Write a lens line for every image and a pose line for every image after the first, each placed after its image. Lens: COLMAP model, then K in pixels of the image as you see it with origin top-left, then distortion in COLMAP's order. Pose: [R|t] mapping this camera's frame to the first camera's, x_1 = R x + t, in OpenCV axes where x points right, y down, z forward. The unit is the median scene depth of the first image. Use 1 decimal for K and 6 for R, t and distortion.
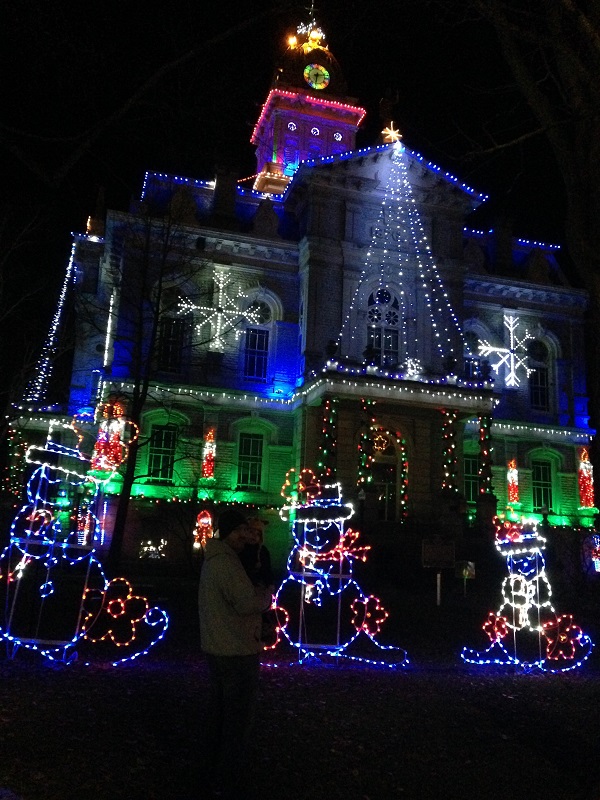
lens RADIAL K [[731.6, 0, 298.3], [0, 731.6, 387.5], [0, 0, 1]] dist [0.080030, -0.046412]
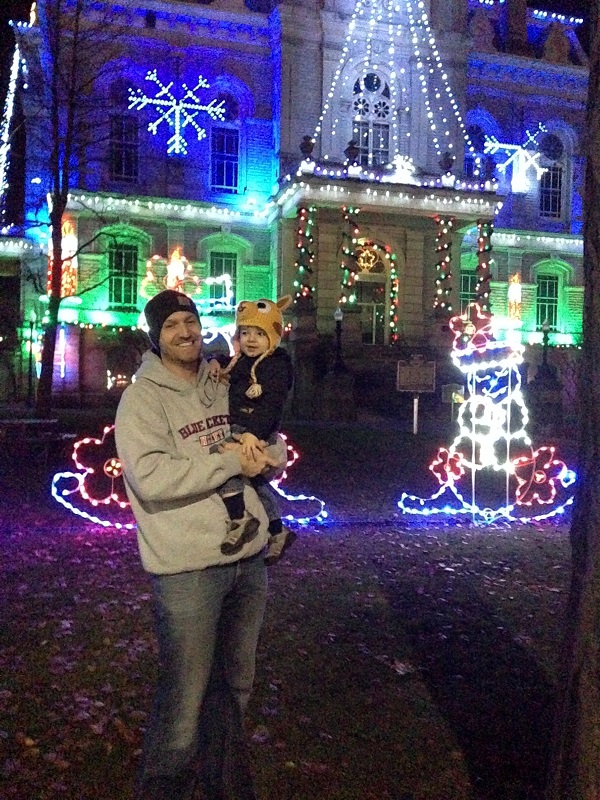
lens RADIAL K [[731.6, 0, 298.3], [0, 731.6, 387.5], [0, 0, 1]] dist [0.080030, -0.046412]
pose [[0.999587, -0.022962, -0.017266, 0.040793], [0.026273, 0.973761, 0.226052, 0.024300], [0.011622, -0.226413, 0.973962, 0.094410]]
